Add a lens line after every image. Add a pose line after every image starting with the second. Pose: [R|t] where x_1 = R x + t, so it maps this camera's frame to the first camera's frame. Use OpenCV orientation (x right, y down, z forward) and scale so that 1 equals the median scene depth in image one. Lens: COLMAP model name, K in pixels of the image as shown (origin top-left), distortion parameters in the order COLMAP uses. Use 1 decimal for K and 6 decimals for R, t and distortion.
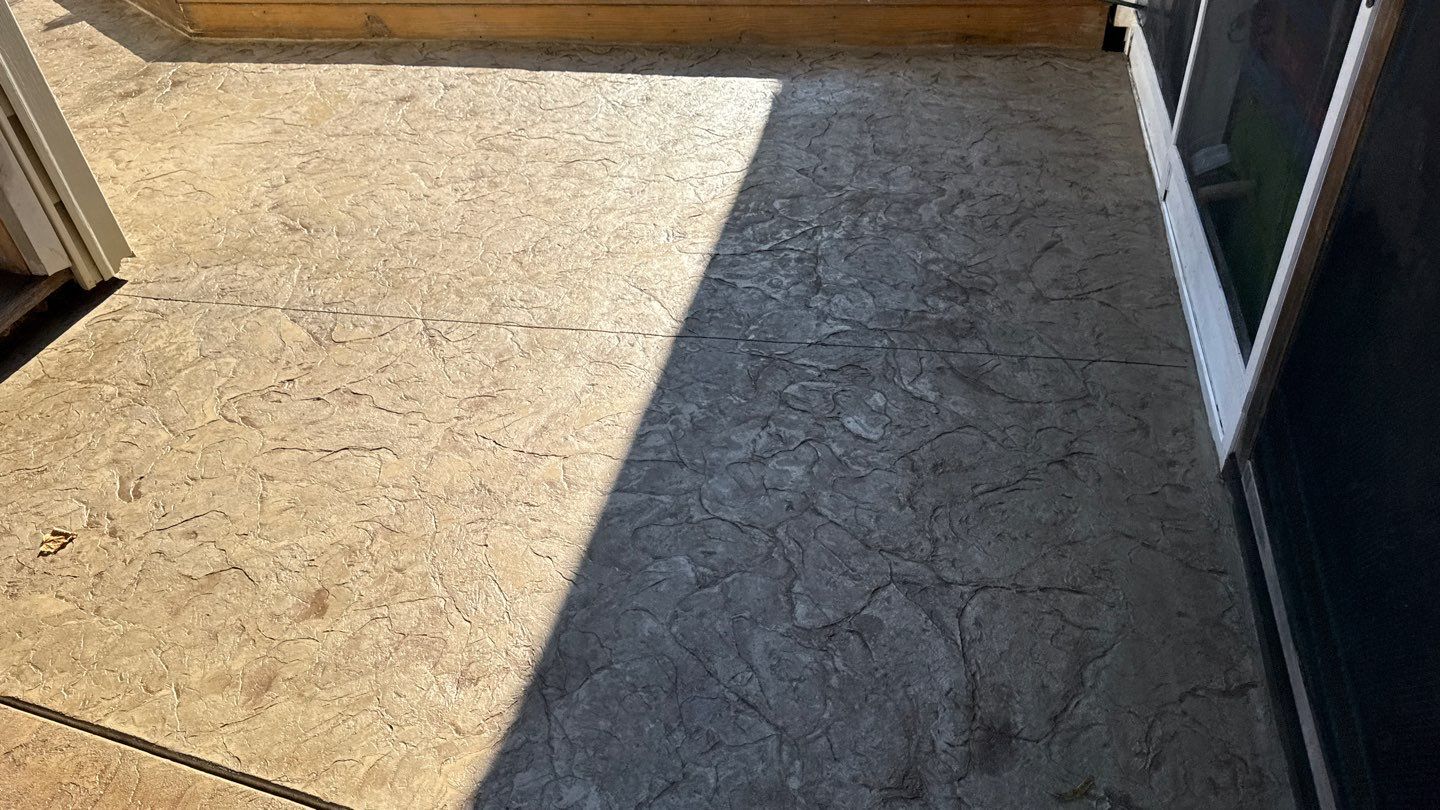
lens RADIAL K [[988.6, 0, 720.0], [0, 988.6, 405.0], [0, 0, 1]] dist [0.167315, -0.321773]
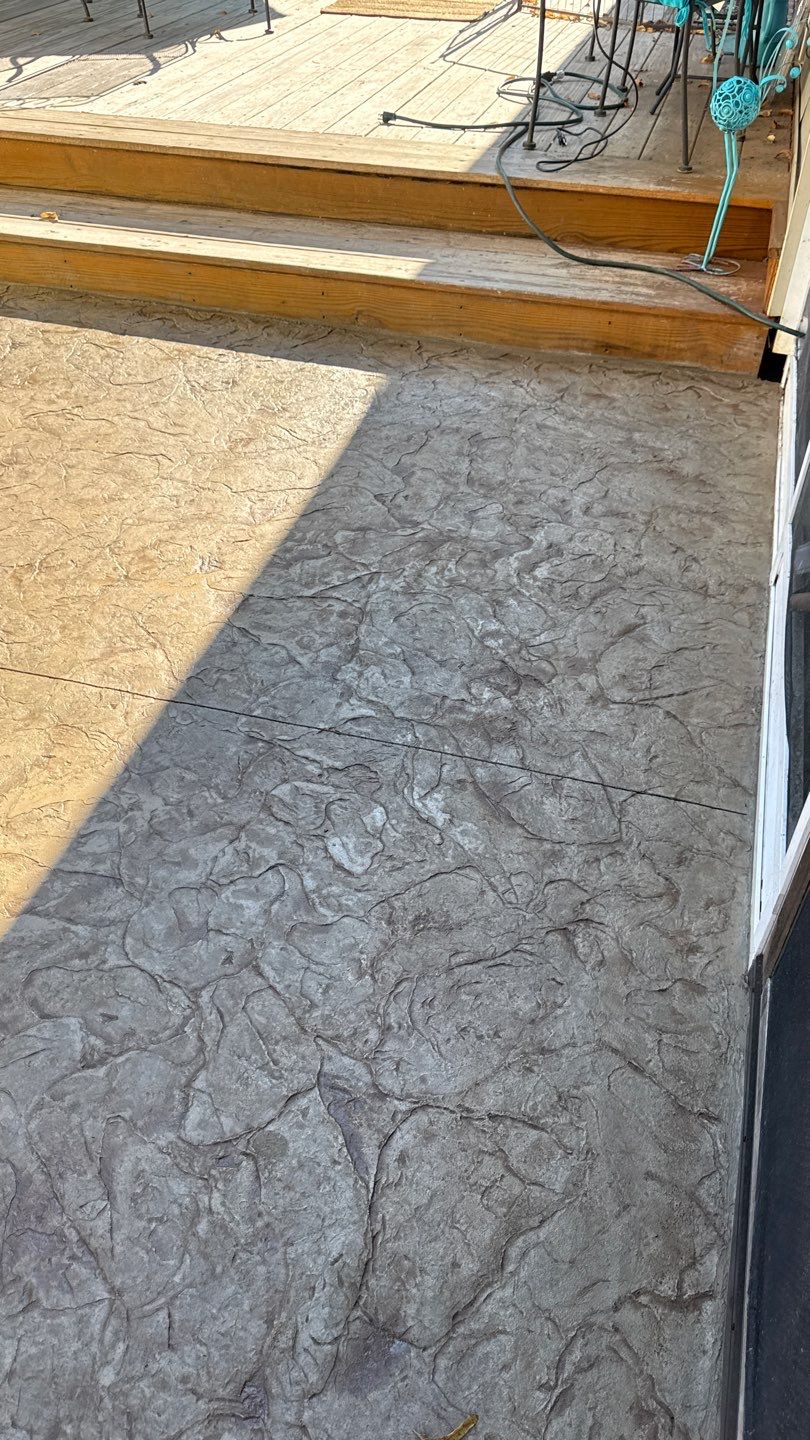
lens RADIAL K [[1005.2, 0, 405.0], [0, 1005.2, 720.0], [0, 0, 1]] dist [0.085613, -0.121449]
pose [[0.995130, 0.098566, -0.000155, 0.165993], [-0.098333, 0.992887, 0.067121, -0.137997], [0.006770, -0.066779, 0.997745, 0.154985]]
